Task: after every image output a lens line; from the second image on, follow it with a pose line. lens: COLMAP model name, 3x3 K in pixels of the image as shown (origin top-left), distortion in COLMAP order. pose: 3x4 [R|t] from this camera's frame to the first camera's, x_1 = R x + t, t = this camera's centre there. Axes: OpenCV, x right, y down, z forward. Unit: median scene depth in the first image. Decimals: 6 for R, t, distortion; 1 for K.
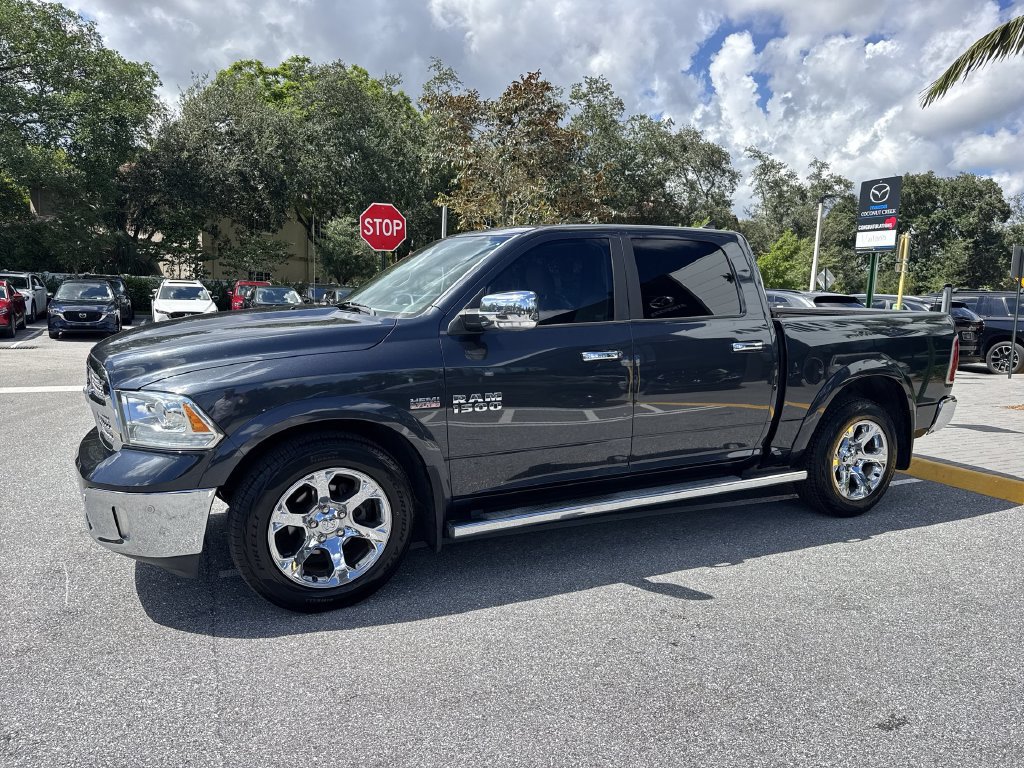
lens RADIAL K [[722.7, 0, 508.4], [0, 722.7, 386.6], [0, 0, 1]] dist [0.036575, -0.047972]
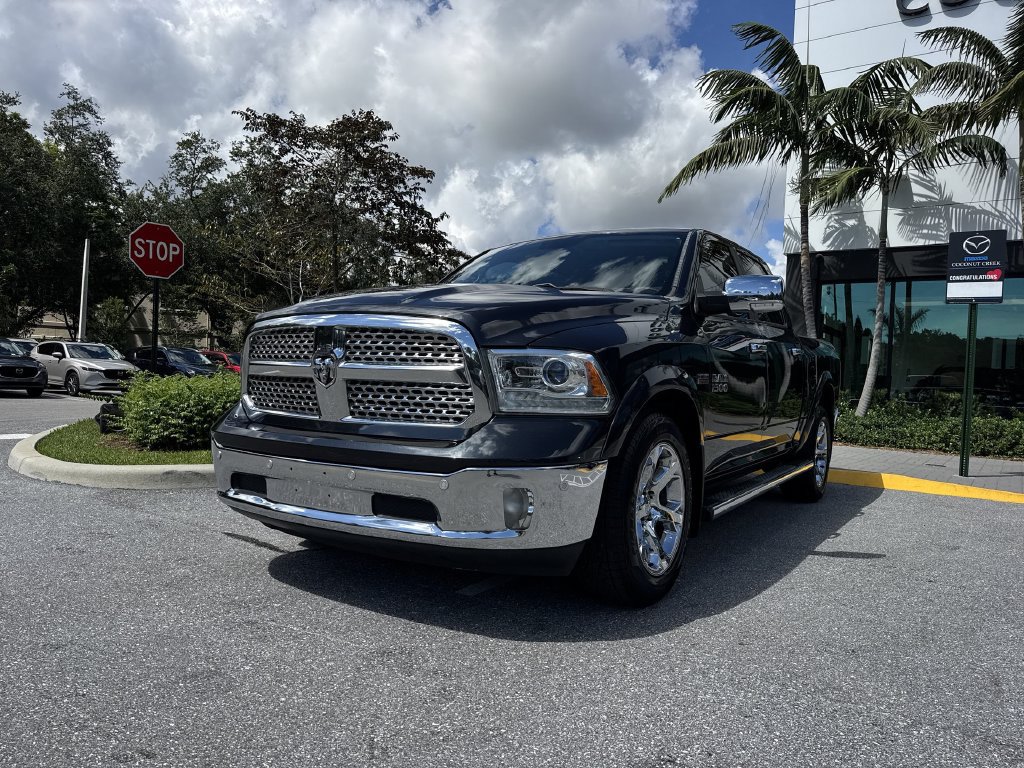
lens RADIAL K [[722.7, 0, 499.7], [0, 722.7, 383.8], [0, 0, 1]] dist [0.036575, -0.047972]
pose [[0.873327, 0.013281, 0.486954, -0.237216], [0.037435, 0.994843, -0.094270, 0.031967], [-0.485694, 0.100558, 0.868325, 0.076967]]
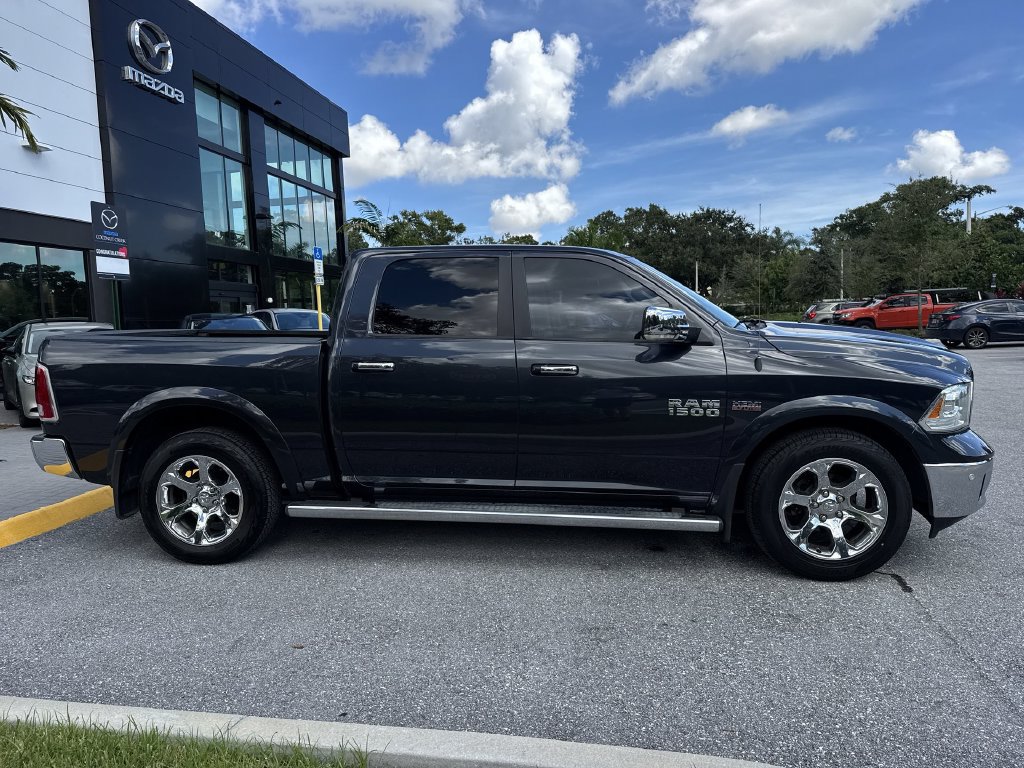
lens RADIAL K [[715.7, 0, 510.2], [0, 715.7, 382.7], [0, 0, 1]] dist [0.059592, -0.076595]
pose [[-0.824910, -0.052931, 0.562781, -0.201494], [0.078132, 0.975373, 0.206260, -0.096057], [-0.559839, 0.214117, -0.800459, 0.738277]]
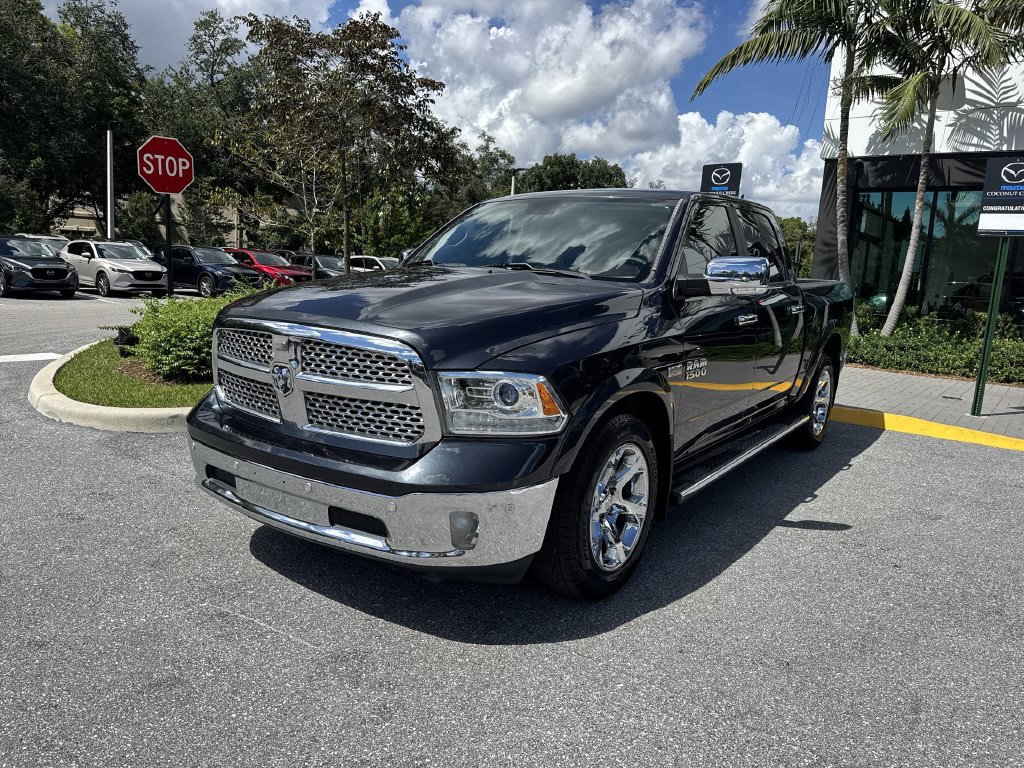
lens RADIAL K [[722.7, 0, 501.3], [0, 722.7, 385.8], [0, 0, 1]] dist [0.036575, -0.047972]
pose [[0.894315, -0.050609, 0.444567, -0.214894], [0.026852, 0.997862, 0.059578, -0.005726], [-0.446632, -0.041344, 0.893762, 0.064052]]
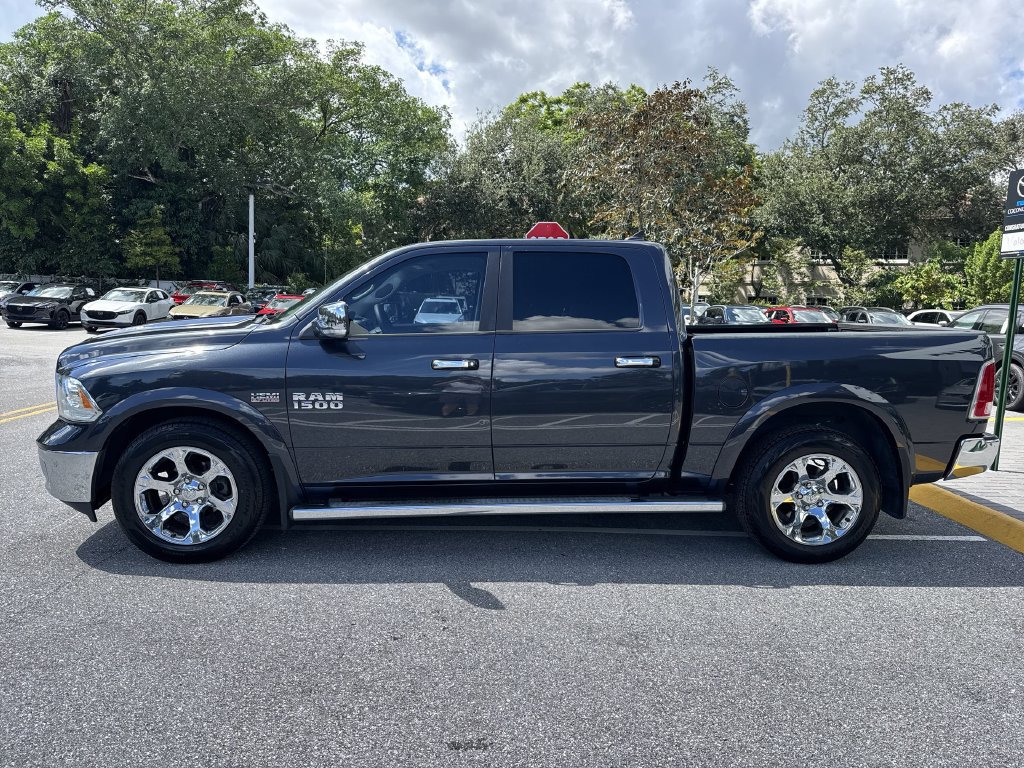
lens RADIAL K [[722.7, 0, 507.5], [0, 722.7, 380.0], [0, 0, 1]] dist [0.036575, -0.047972]
pose [[0.917196, 0.045238, -0.395860, 0.196879], [-0.056282, 0.998281, -0.016322, -0.002239], [0.394442, 0.037250, 0.918166, 0.024306]]
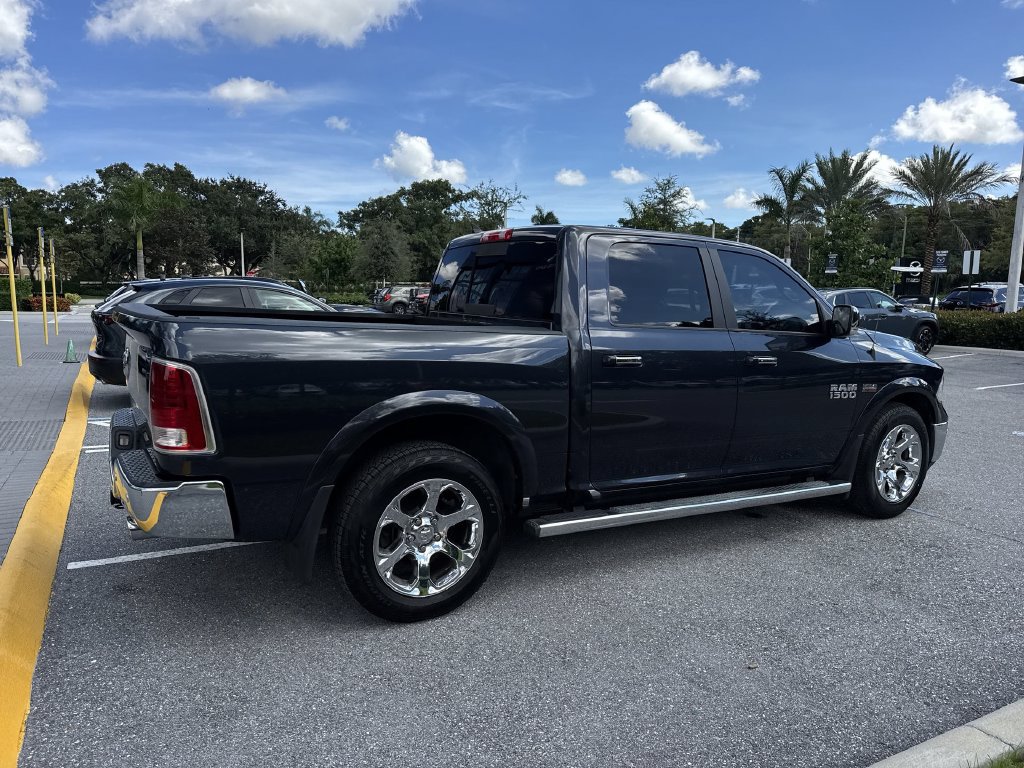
lens RADIAL K [[715.7, 0, 509.0], [0, 715.7, 386.4], [0, 0, 1]] dist [0.059592, -0.076595]
pose [[-0.997441, -0.037201, -0.061057, 0.110288], [-0.051479, 0.966295, 0.252236, -0.103255], [0.049616, 0.254734, -0.965737, 0.800401]]
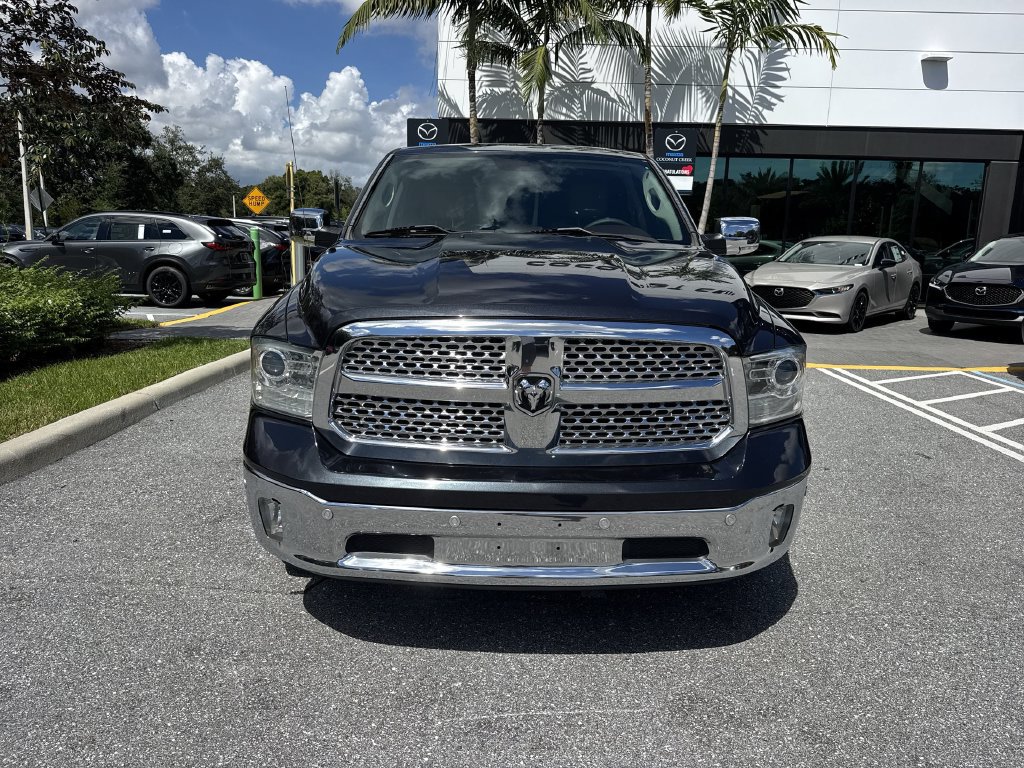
lens RADIAL K [[722.7, 0, 506.8], [0, 722.7, 391.6], [0, 0, 1]] dist [0.036575, -0.047972]
pose [[0.451635, -0.195275, 0.870571, -0.327844], [0.098940, 0.980698, 0.168649, -0.026387], [-0.886700, 0.009966, 0.462238, 0.227358]]
